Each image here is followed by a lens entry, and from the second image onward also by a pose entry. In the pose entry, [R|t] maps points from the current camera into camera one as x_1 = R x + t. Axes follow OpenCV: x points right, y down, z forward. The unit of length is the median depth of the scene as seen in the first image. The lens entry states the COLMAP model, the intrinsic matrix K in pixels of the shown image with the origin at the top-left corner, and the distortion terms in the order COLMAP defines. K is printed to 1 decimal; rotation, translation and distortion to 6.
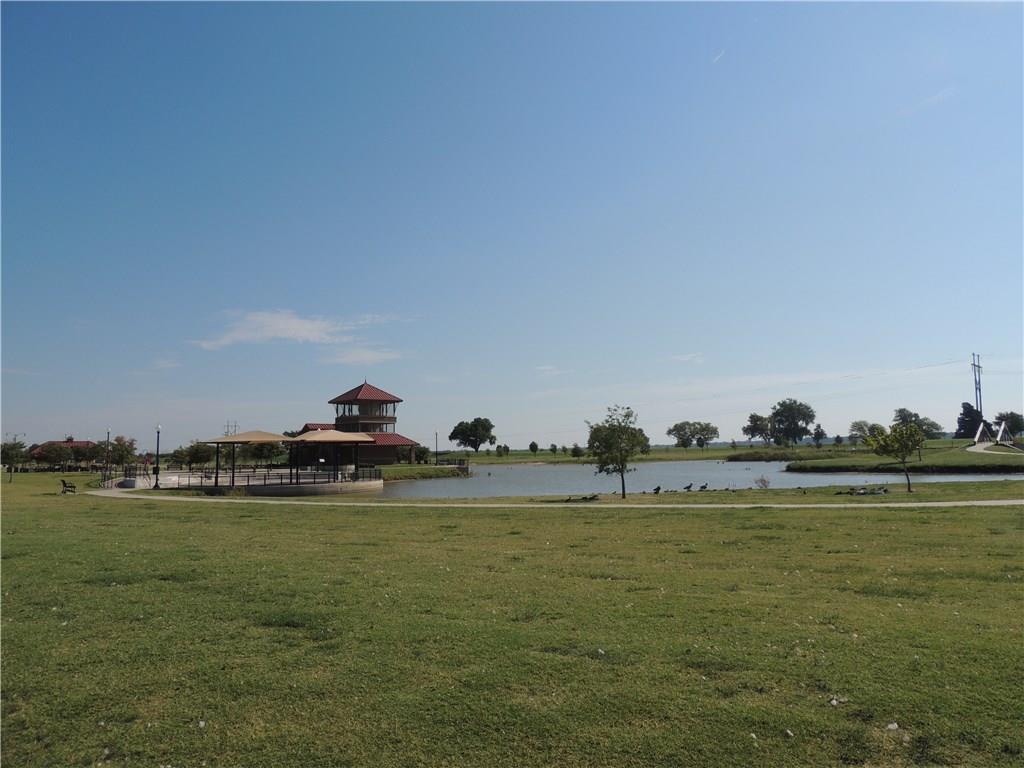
lens RADIAL K [[738.4, 0, 515.2], [0, 738.4, 385.2], [0, 0, 1]] dist [-0.045570, 0.003974]
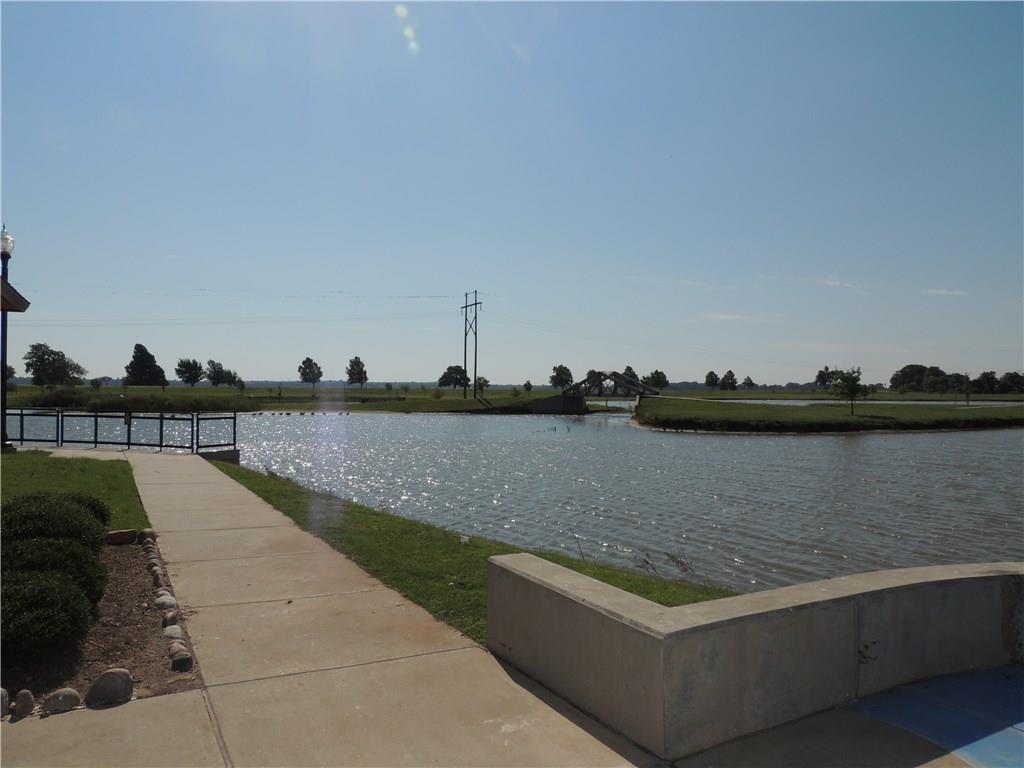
lens RADIAL K [[738.4, 0, 515.3], [0, 738.4, 382.1], [0, 0, 1]] dist [-0.045570, 0.003974]
pose [[0.209538, 0.043003, 0.976854, -0.131212], [-0.112841, 0.993421, -0.019528, 0.033999], [-0.971268, -0.106137, 0.213012, 0.371224]]
